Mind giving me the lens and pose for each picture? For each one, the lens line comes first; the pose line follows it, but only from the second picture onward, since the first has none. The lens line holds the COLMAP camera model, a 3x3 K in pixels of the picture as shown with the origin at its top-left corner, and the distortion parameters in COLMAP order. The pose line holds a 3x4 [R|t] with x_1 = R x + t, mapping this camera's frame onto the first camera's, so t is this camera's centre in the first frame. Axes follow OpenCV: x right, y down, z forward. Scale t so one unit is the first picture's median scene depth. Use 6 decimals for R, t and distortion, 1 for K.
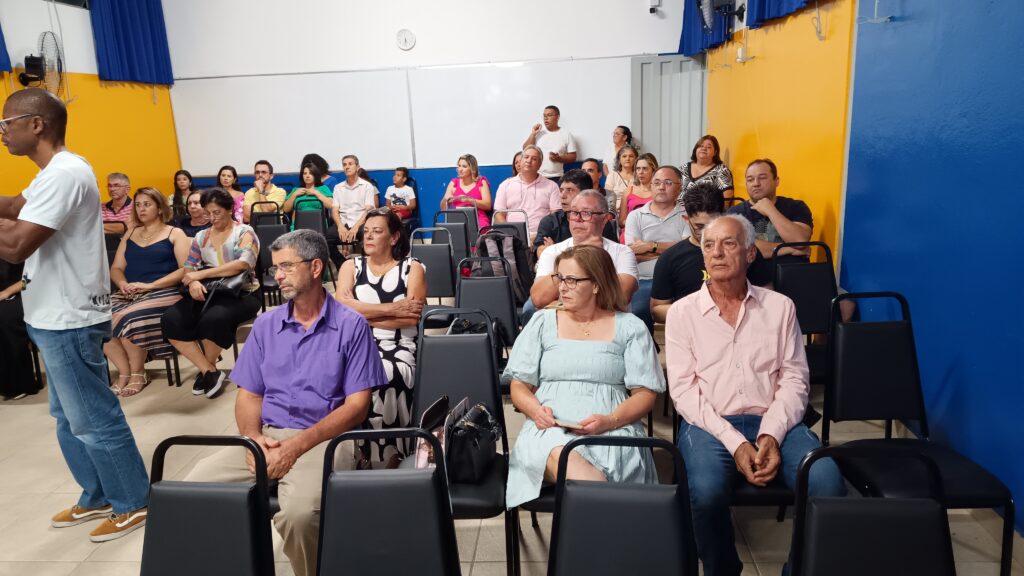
lens RADIAL K [[809.6, 0, 512.0], [0, 809.6, 288.0], [0, 0, 1]] dist [0.087922, 0.001765]
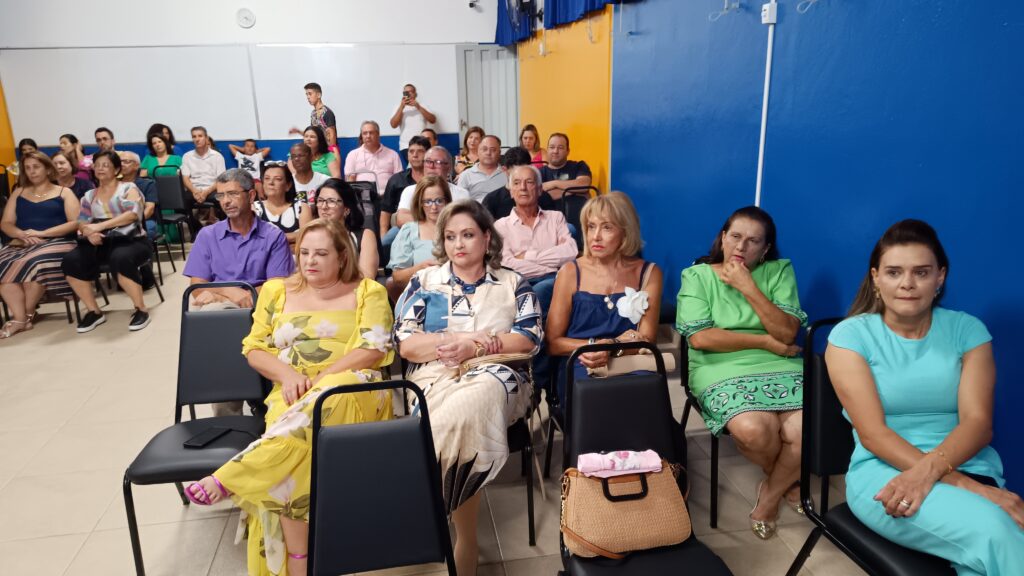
lens RADIAL K [[791.5, 0, 512.0], [0, 791.5, 288.0], [0, 0, 1]] dist [0.307699, -0.451578]
pose [[0.977348, -0.038149, 0.208171, -0.045513], [0.032816, 0.999040, 0.029012, 0.051378], [-0.209078, -0.021524, 0.977662, -0.241515]]
